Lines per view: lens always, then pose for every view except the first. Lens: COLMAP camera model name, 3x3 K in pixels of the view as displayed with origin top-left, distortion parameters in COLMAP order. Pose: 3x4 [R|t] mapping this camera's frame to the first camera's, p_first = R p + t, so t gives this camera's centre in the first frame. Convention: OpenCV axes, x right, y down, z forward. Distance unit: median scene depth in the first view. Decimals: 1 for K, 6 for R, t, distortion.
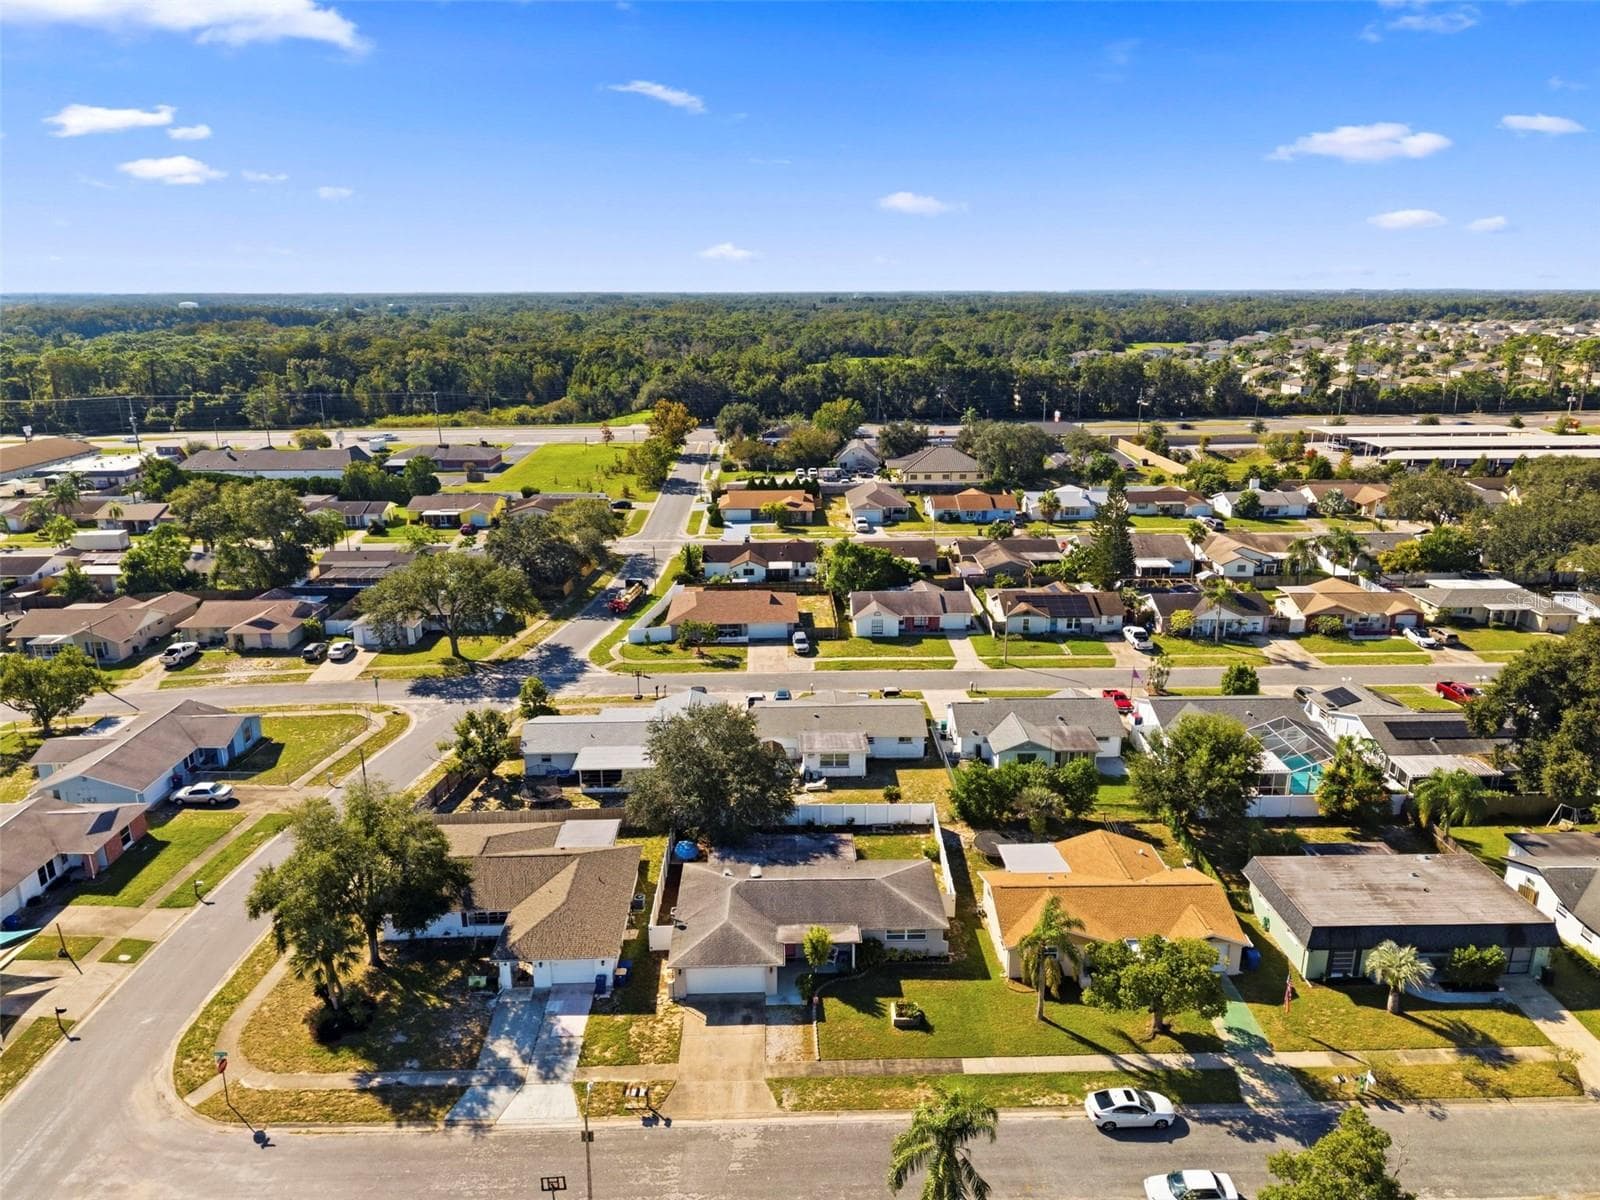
lens RADIAL K [[1063.7, 0, 802.4], [0, 1063.7, 597.2], [0, 0, 1]] dist [0.028618, -0.018636]
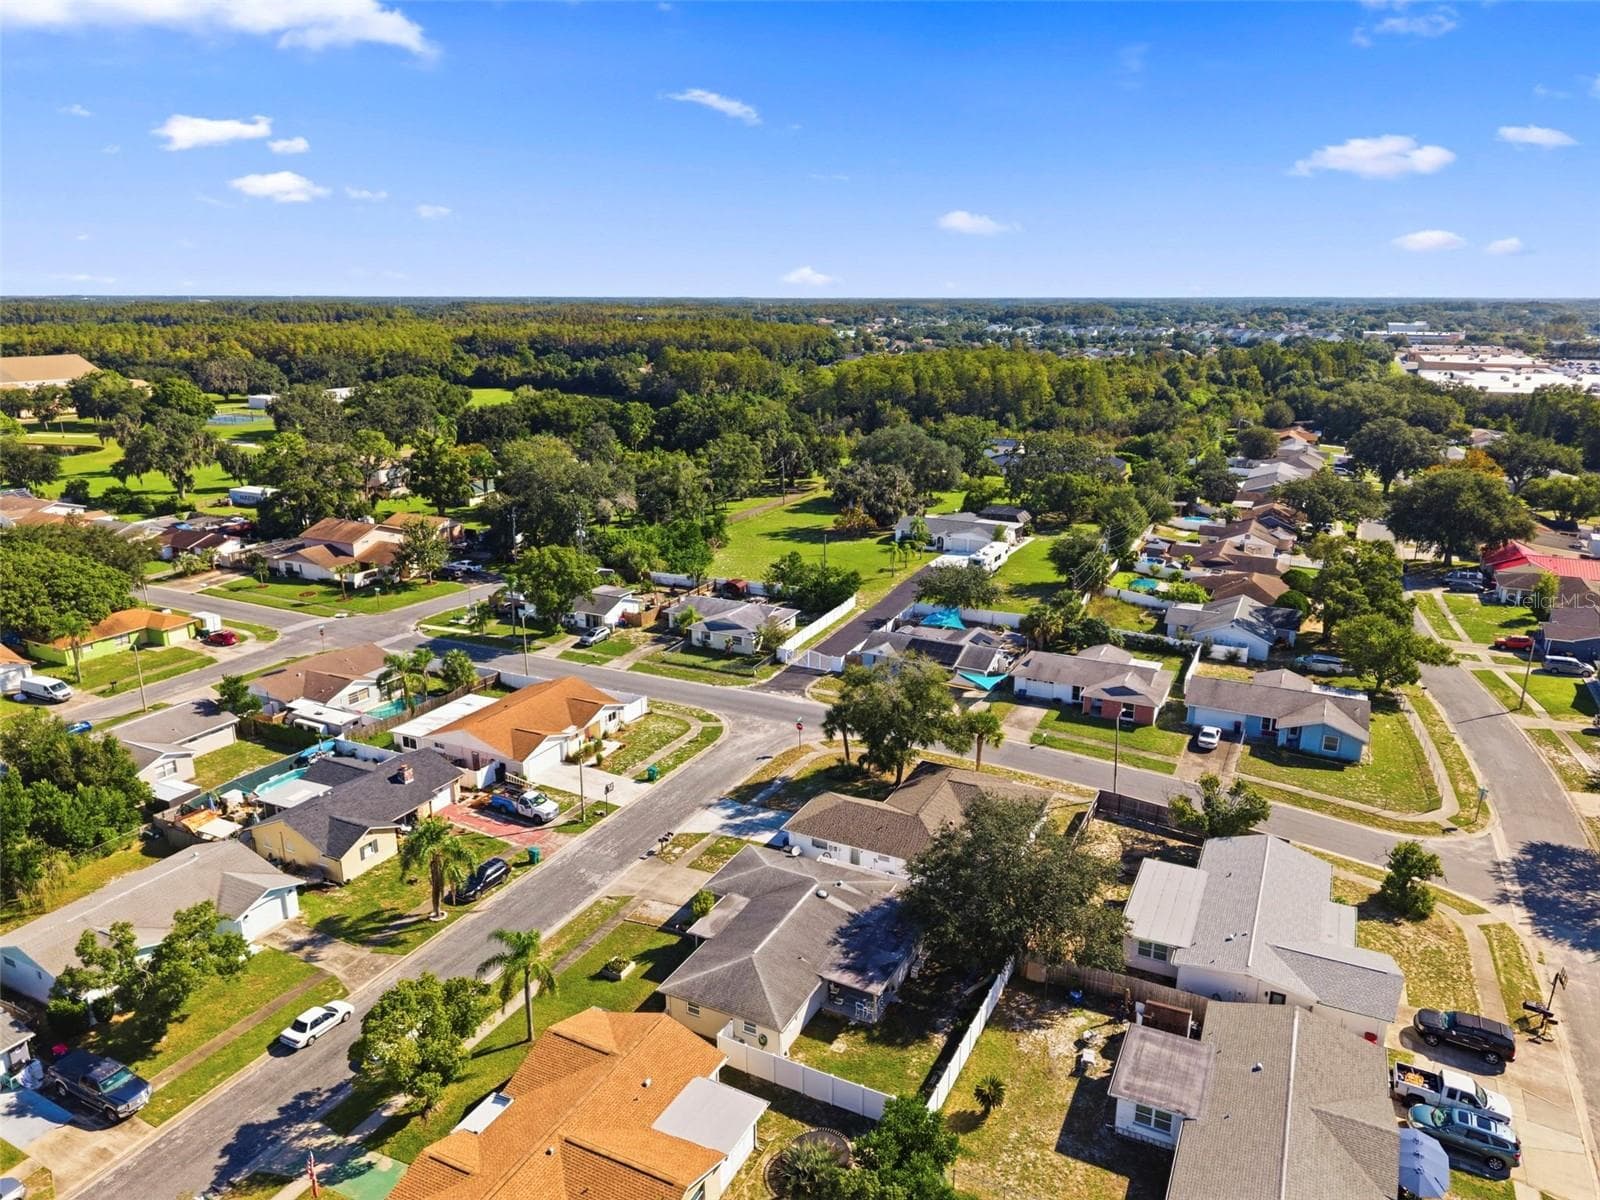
lens RADIAL K [[1063.7, 0, 819.0], [0, 1063.7, 600.1], [0, 0, 1]] dist [0.028618, -0.018636]
pose [[-0.457167, 0.249907, -0.853548, 0.625583], [-0.246030, 0.886723, 0.391396, -0.315246], [0.854674, 0.388932, -0.343896, 1.041119]]
